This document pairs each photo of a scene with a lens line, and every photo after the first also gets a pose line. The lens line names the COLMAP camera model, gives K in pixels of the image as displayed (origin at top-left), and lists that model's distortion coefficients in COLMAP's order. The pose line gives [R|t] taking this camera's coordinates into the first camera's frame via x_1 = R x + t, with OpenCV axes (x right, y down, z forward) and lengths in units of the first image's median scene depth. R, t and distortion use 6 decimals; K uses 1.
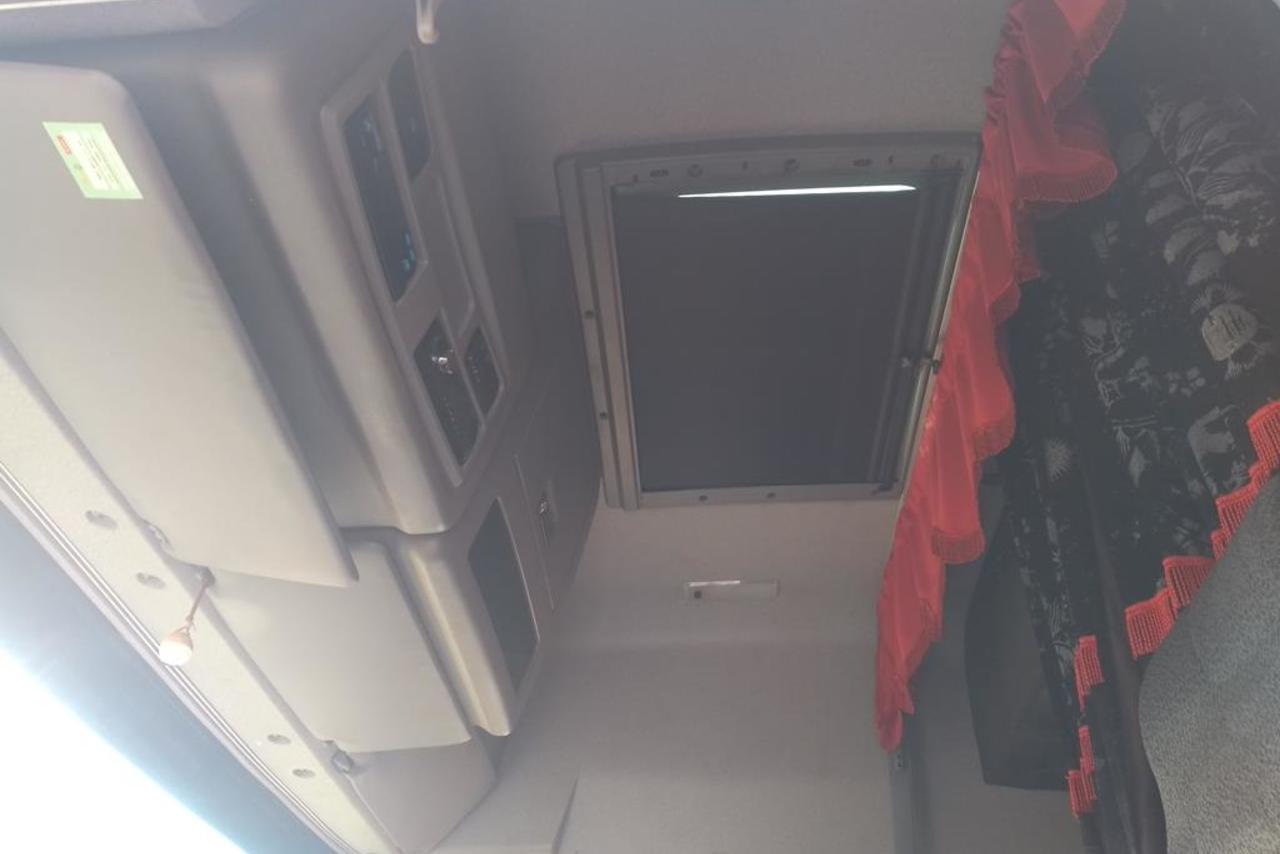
lens RADIAL K [[965.0, 0, 637.1], [0, 965.0, 418.3], [0, 0, 1]] dist [0.001541, 0.001086]
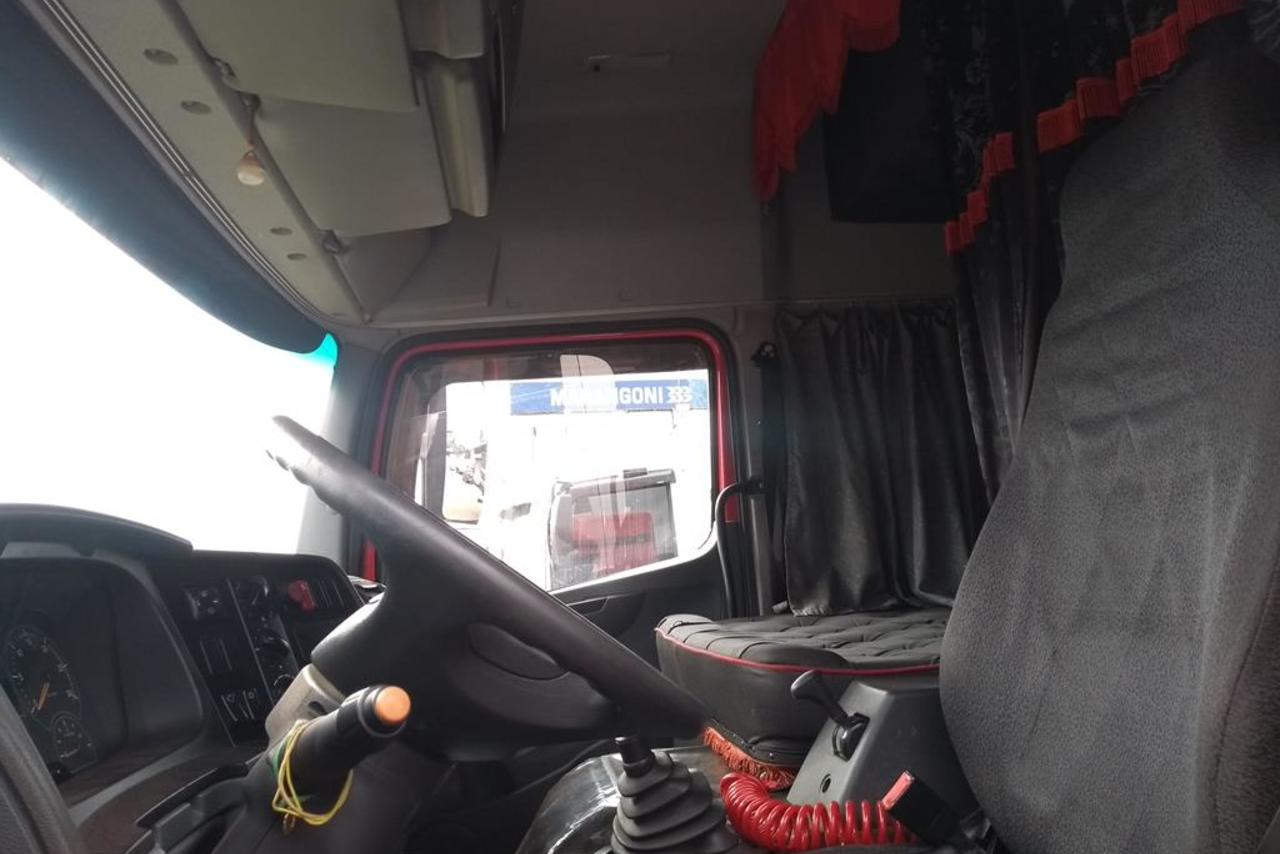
lens RADIAL K [[965.0, 0, 637.1], [0, 965.0, 418.3], [0, 0, 1]] dist [0.001541, 0.001086]
pose [[0.975227, -0.105019, 0.194687, -0.283845], [-0.016949, 0.842054, 0.539126, -0.132471], [-0.220555, -0.529070, 0.819414, -0.173781]]
